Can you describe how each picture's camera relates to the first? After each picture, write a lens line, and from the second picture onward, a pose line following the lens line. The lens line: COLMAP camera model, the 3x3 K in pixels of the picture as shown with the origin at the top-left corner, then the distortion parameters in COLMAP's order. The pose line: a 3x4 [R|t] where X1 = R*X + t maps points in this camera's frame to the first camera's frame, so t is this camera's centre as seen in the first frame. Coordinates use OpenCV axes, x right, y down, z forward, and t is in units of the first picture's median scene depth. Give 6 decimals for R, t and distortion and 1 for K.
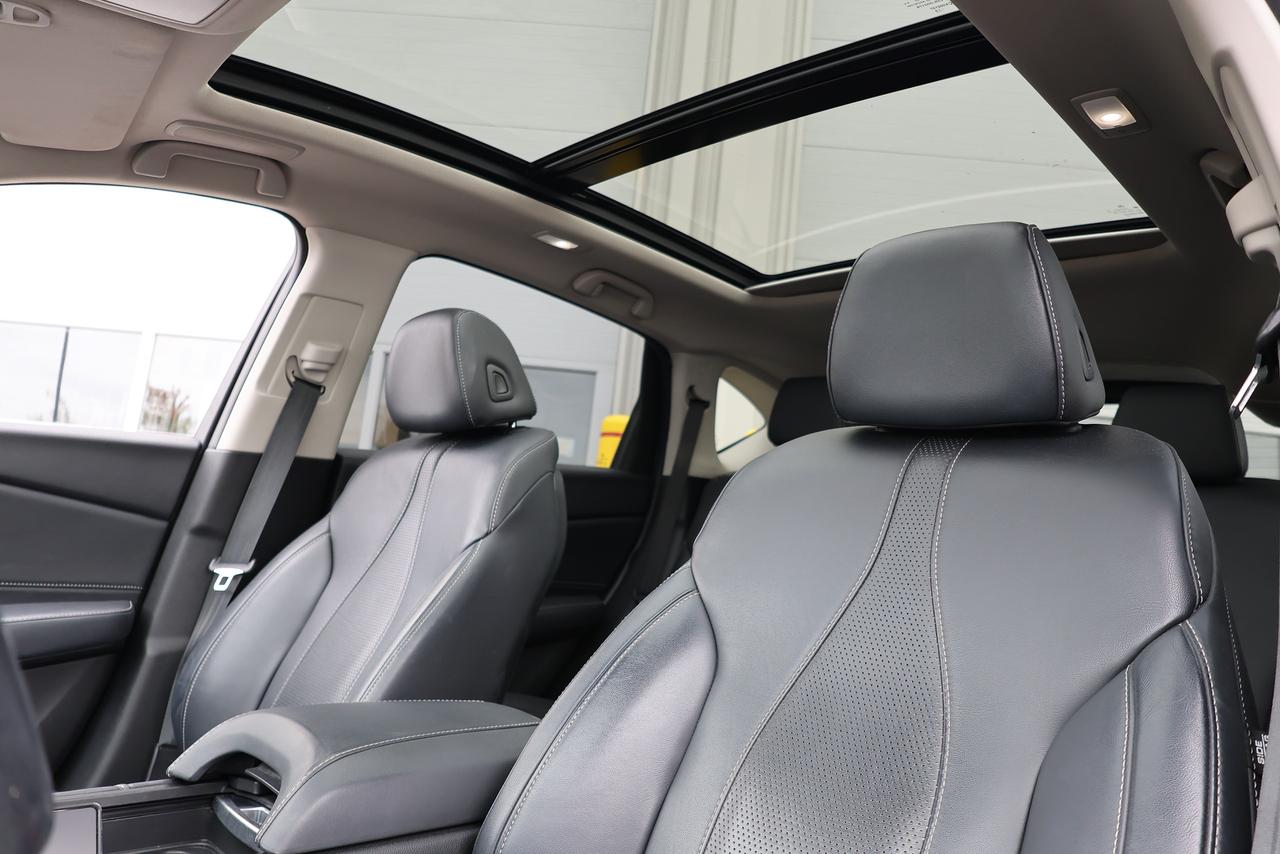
lens RADIAL K [[888.5, 0, 640.8], [0, 888.5, 422.5], [0, 0, 1]] dist [0.003025, 0.001066]
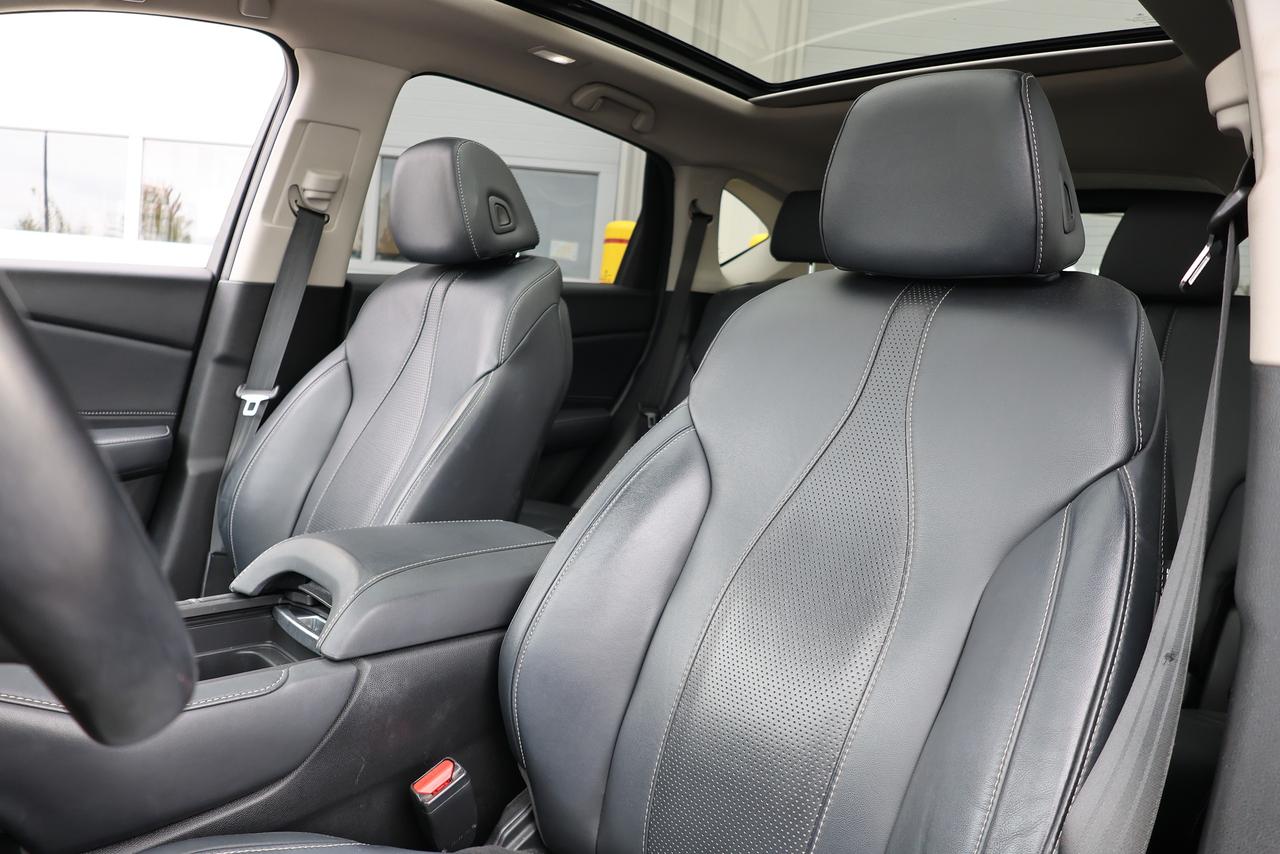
lens RADIAL K [[888.5, 0, 641.3], [0, 888.5, 423.5], [0, 0, 1]] dist [0.003025, 0.001066]
pose [[0.999901, -0.011394, -0.008246, 0.005373], [0.012978, 0.973422, 0.228651, -0.043865], [0.005422, -0.228735, 0.973474, -0.040326]]
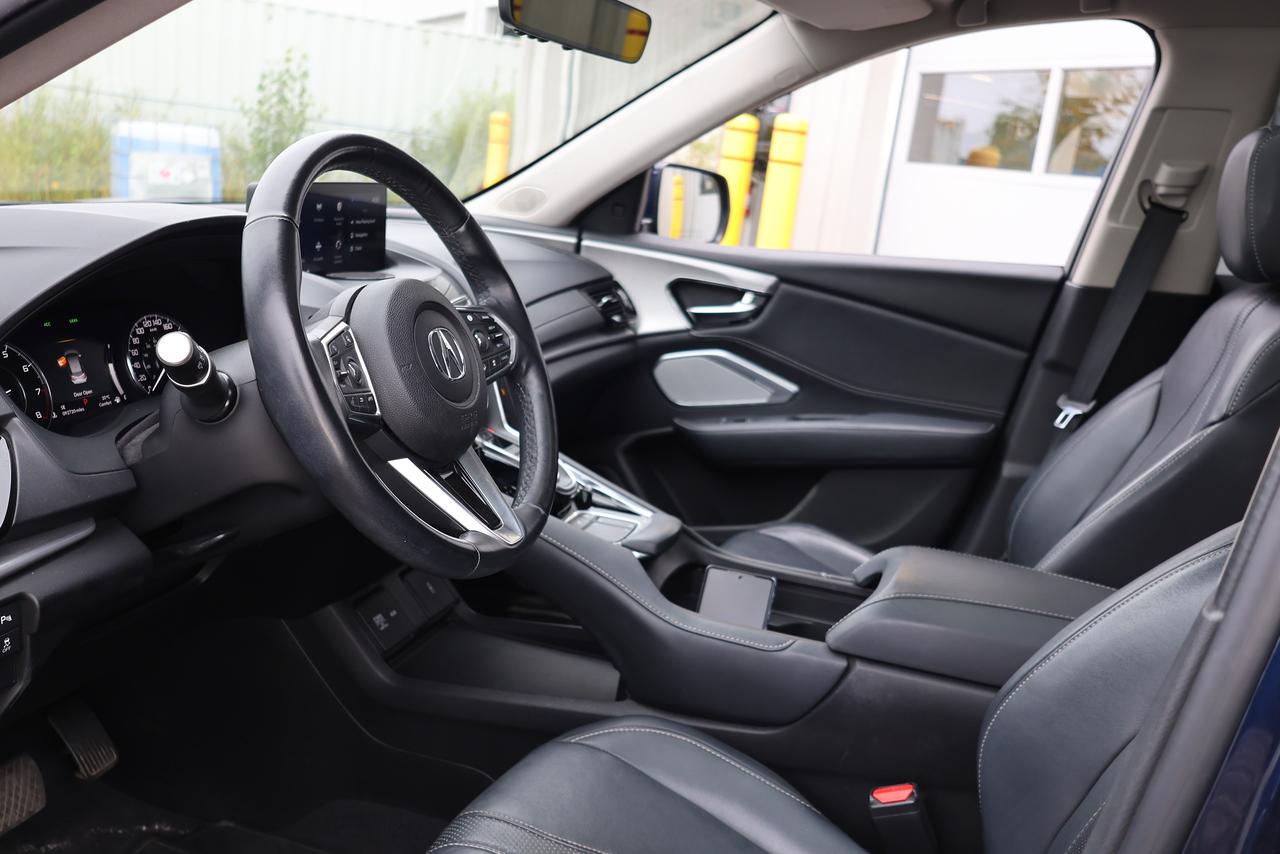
lens RADIAL K [[1168.7, 0, 639.5], [0, 1168.7, 427.4], [0, 0, 1]] dist [0.014165, 0.000000]
pose [[0.466514, 0.154629, -0.870893, 0.505908], [0.055957, 0.977469, 0.203526, -0.117823], [0.882742, -0.143680, 0.447351, -0.005776]]
